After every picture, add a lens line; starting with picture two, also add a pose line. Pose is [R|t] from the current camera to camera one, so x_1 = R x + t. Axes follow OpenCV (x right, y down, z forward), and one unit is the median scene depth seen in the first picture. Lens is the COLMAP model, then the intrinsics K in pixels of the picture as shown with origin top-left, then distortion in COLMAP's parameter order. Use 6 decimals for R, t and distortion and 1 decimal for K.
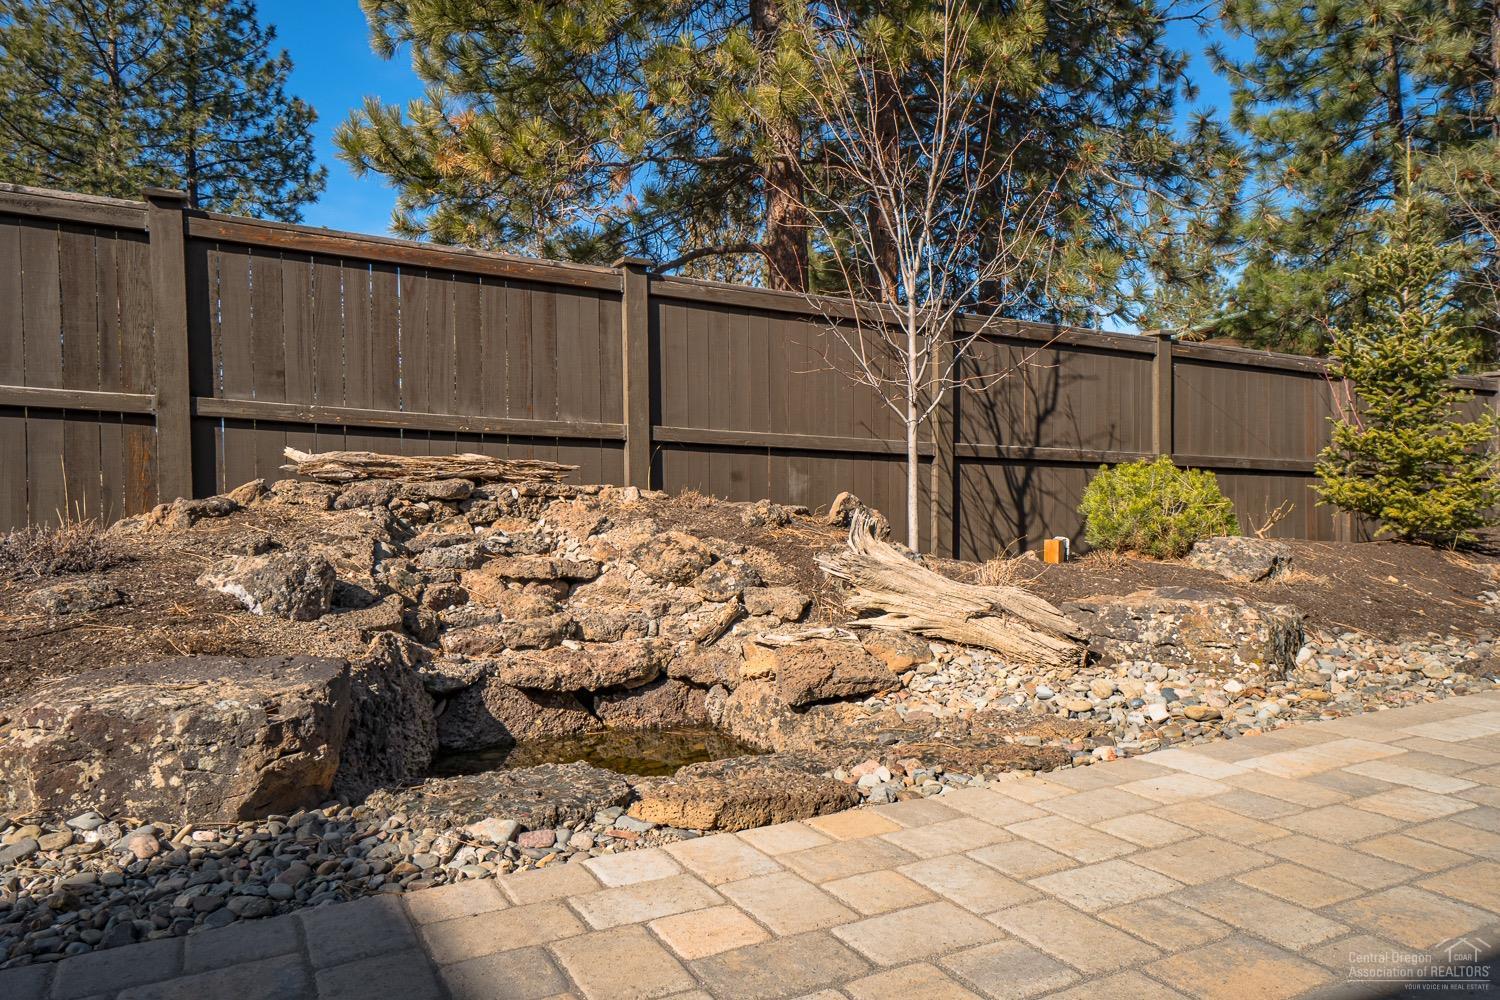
lens RADIAL K [[1027.1, 0, 750.0], [0, 1027.1, 500.0], [0, 0, 1]] dist [-0.002299, -0.001091]
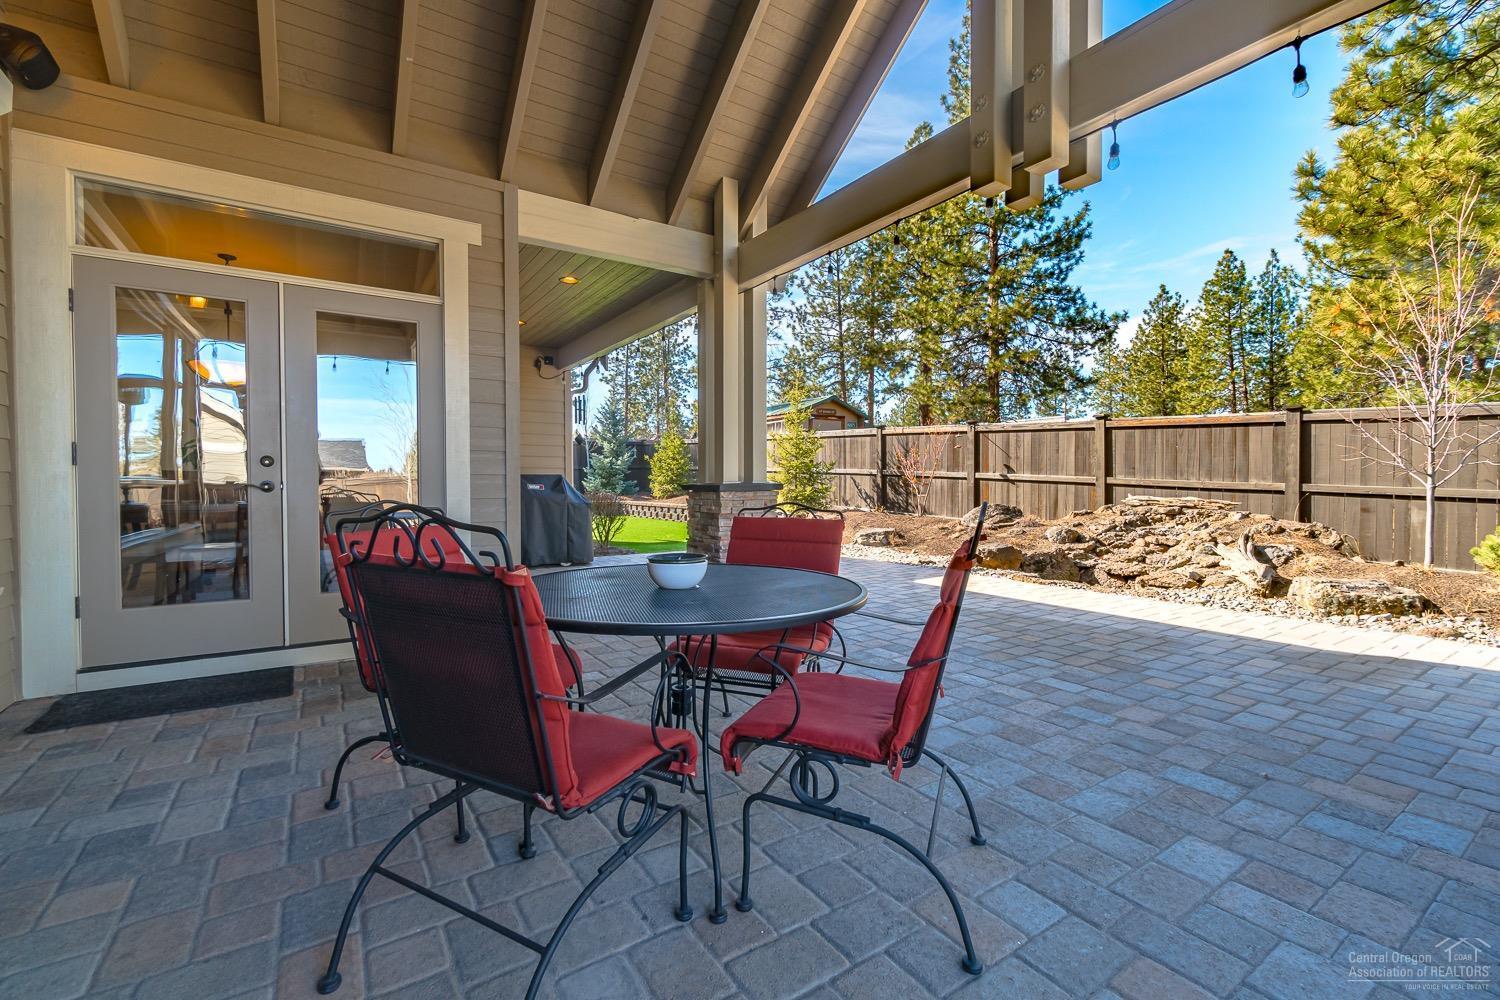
lens RADIAL K [[646.0, 0, 750.0], [0, 646.0, 500.0], [0, 0, 1]] dist [-0.057189, 0.020281]
pose [[0.062186, 0.028879, -0.997647, 1.324127], [-0.030032, 0.999183, 0.027051, -0.050485], [0.997613, 0.028279, 0.063002, -0.215982]]
